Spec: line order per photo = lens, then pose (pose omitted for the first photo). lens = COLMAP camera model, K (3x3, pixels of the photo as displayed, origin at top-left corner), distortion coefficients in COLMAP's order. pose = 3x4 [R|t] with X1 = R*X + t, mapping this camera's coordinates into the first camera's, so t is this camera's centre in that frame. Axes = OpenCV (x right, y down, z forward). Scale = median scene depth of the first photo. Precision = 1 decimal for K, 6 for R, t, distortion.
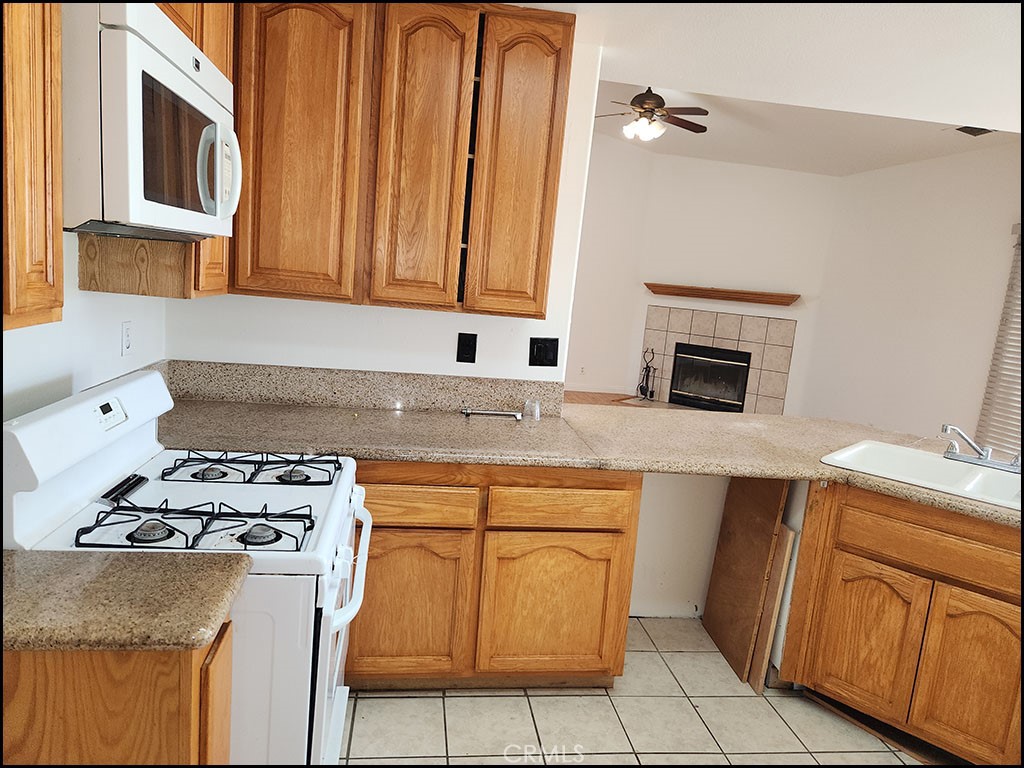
lens RADIAL K [[684.6, 0, 512.4], [0, 684.6, 383.7], [0, 0, 1]] dist [0.069889, -0.043247]
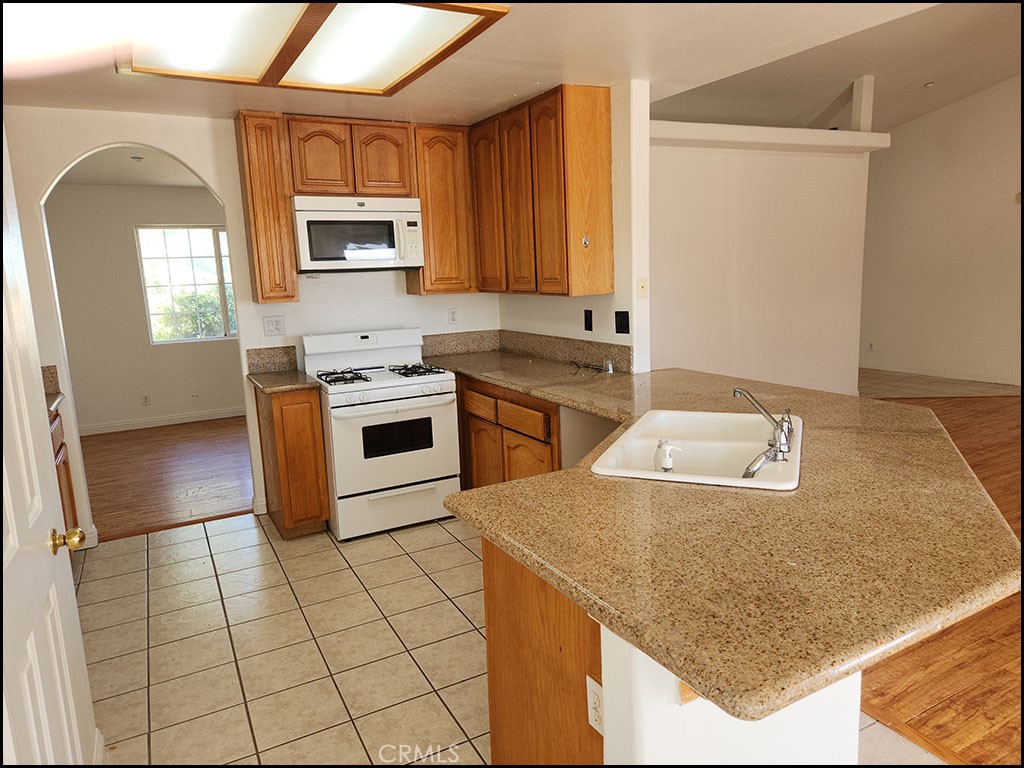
lens RADIAL K [[684.6, 0, 513.7], [0, 684.6, 383.5], [0, 0, 1]] dist [0.069889, -0.043247]
pose [[0.339744, 0.061039, -0.938535, 1.223468], [-0.086206, 0.995712, 0.033552, 0.043852], [0.936559, 0.069509, 0.343549, 0.374363]]
